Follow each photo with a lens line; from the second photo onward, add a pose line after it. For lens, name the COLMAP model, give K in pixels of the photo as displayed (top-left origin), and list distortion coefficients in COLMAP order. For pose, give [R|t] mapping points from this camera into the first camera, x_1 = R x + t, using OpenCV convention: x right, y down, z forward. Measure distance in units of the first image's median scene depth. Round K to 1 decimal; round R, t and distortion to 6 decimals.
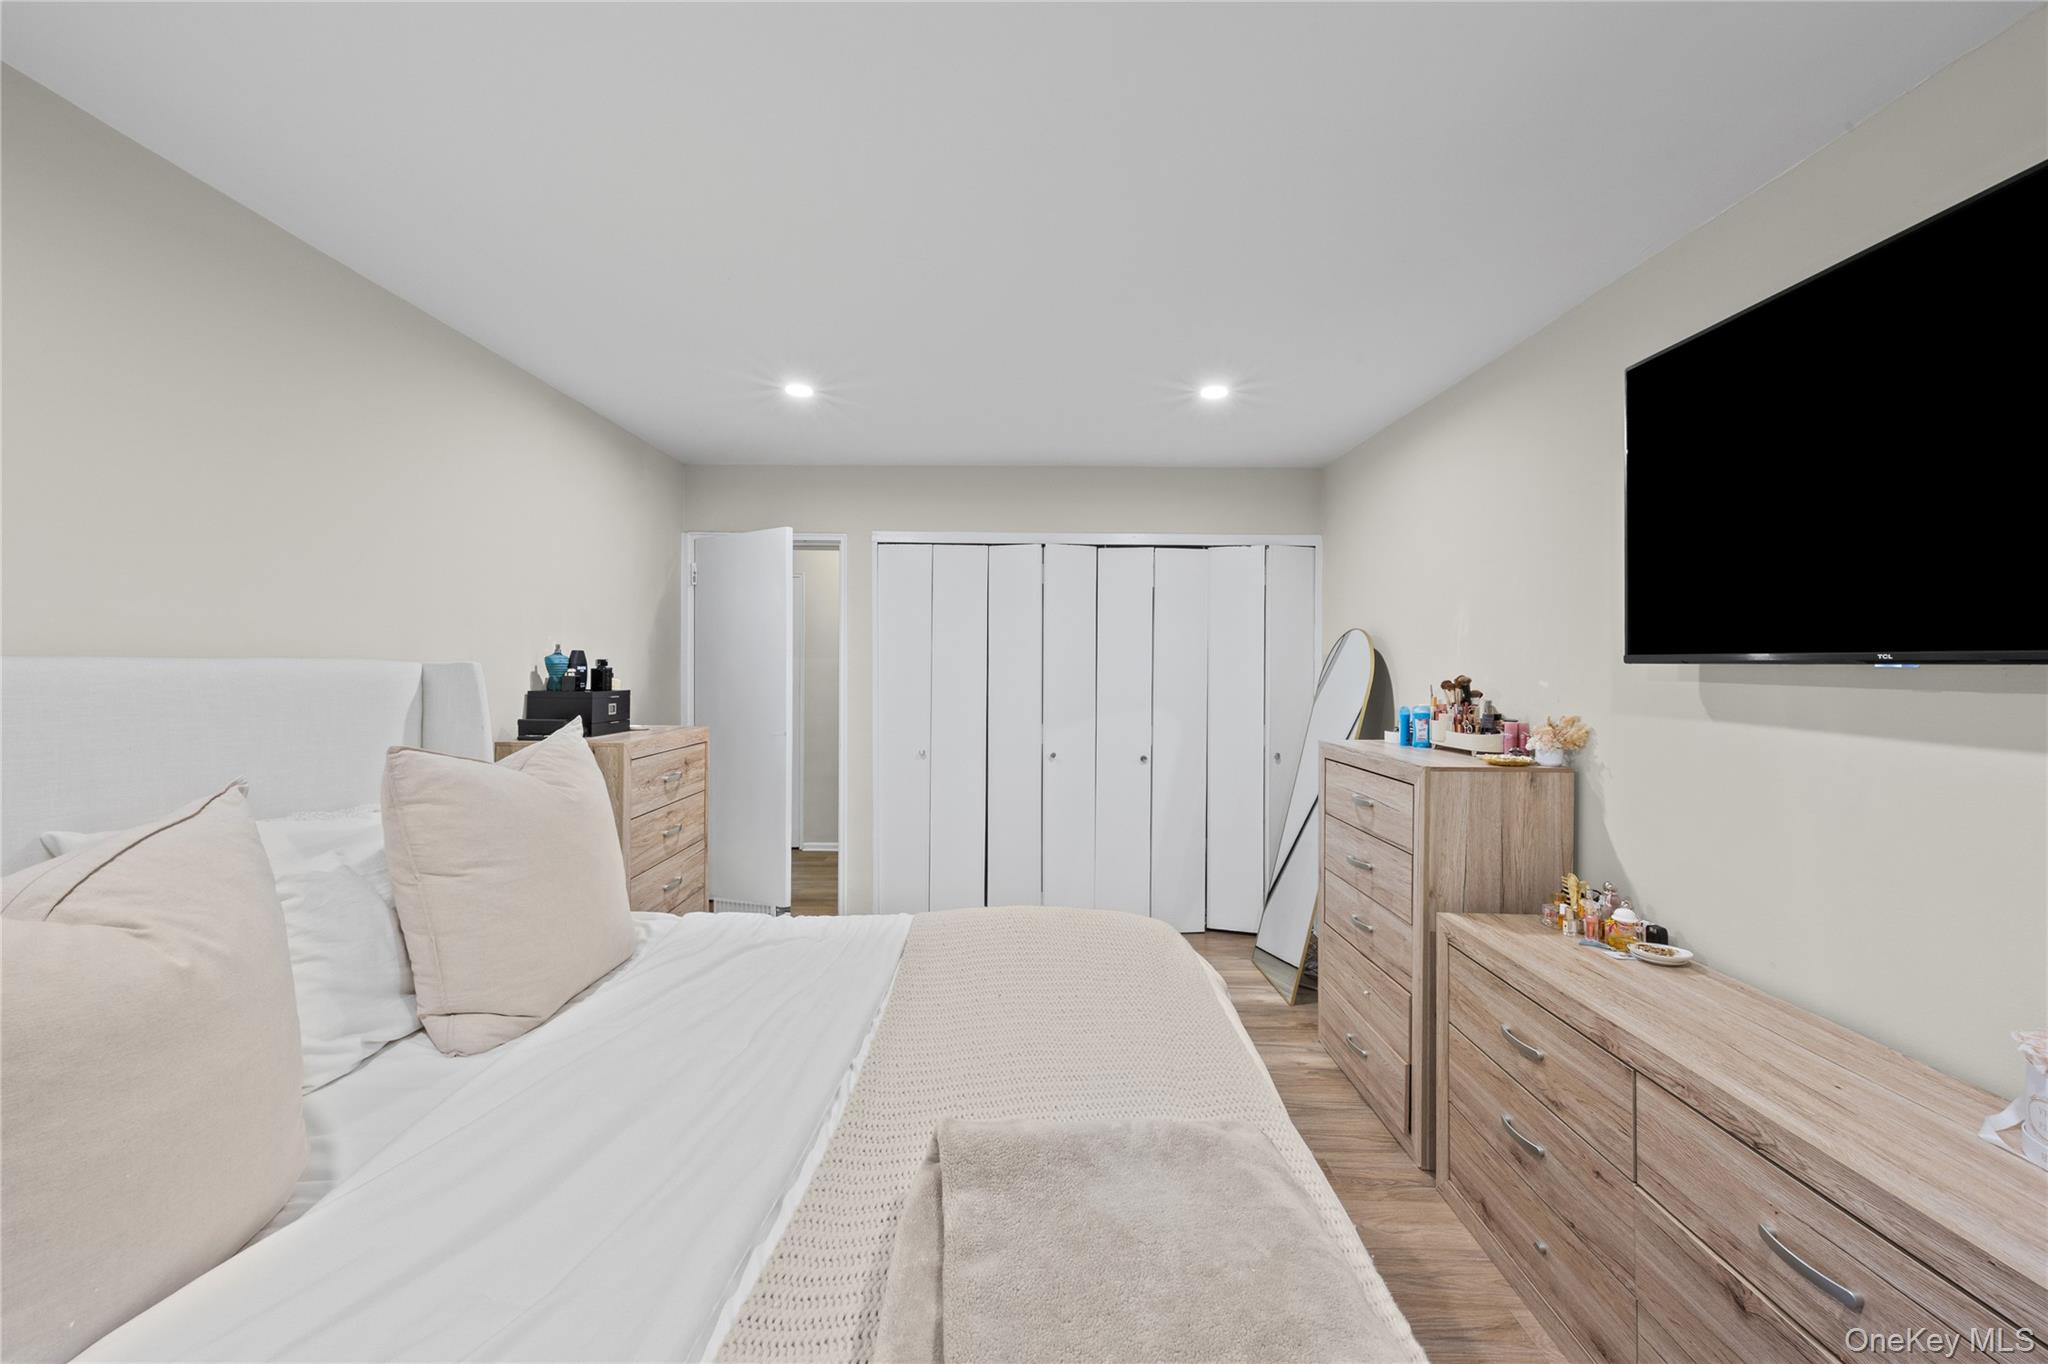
lens RADIAL K [[826.0, 0, 1022.5], [0, 826.0, 672.8], [0, 0, 1]] dist [-0.000307, -0.000001]
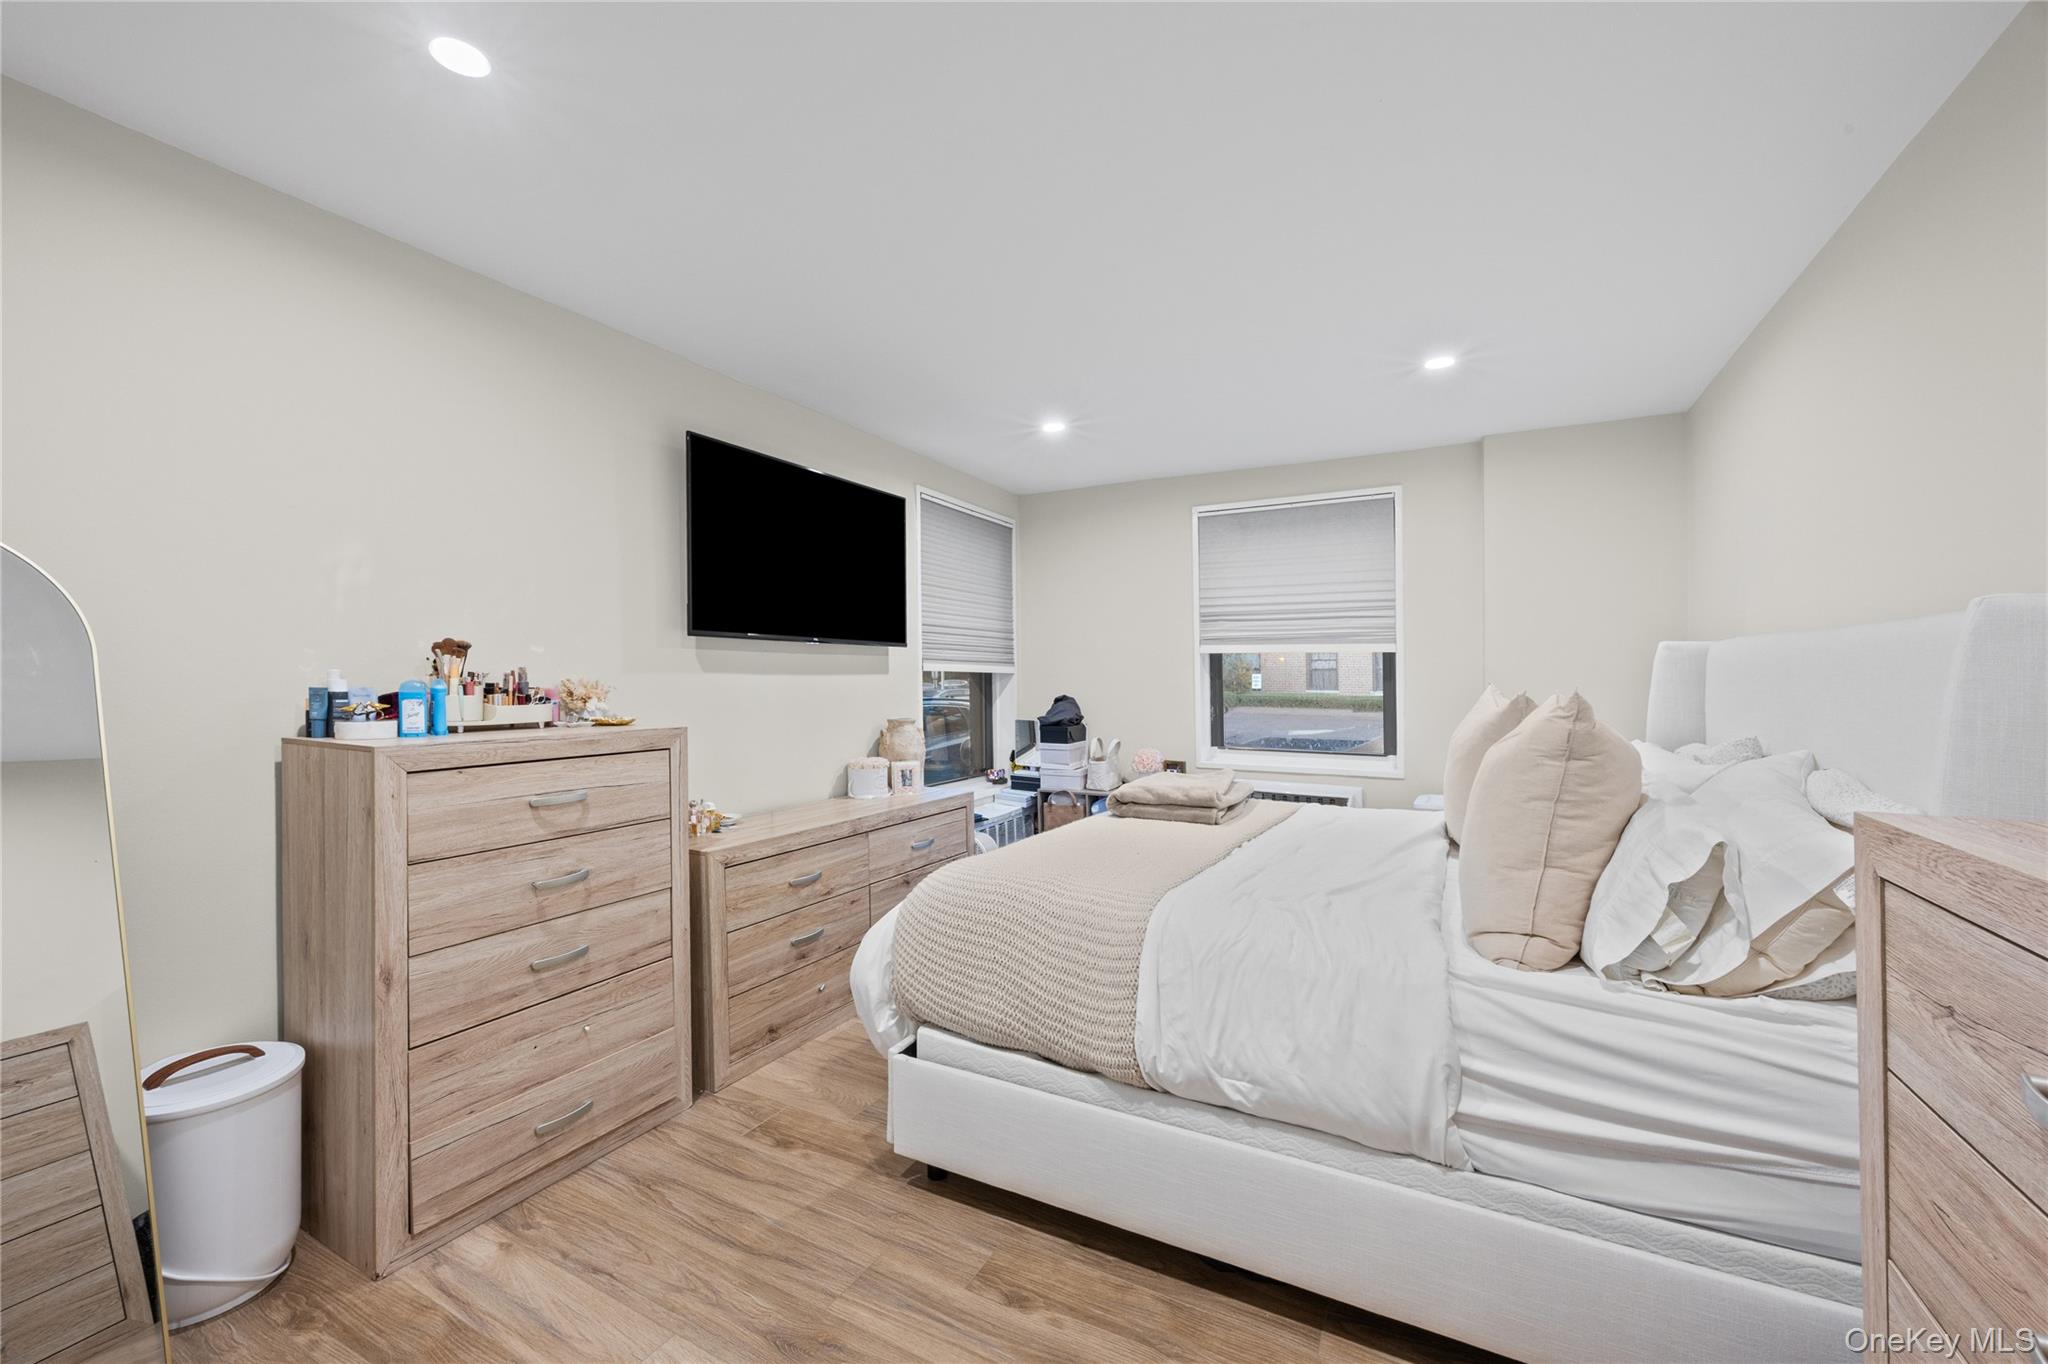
lens RADIAL K [[826.0, 0, 1022.5], [0, 826.0, 672.8], [0, 0, 1]] dist [-0.000307, -0.000001]
pose [[-0.878602, 0.003835, 0.477538, -0.514119], [0.007022, 0.999963, 0.004889, 0.056000], [-0.477502, 0.007649, -0.878597, 2.229170]]
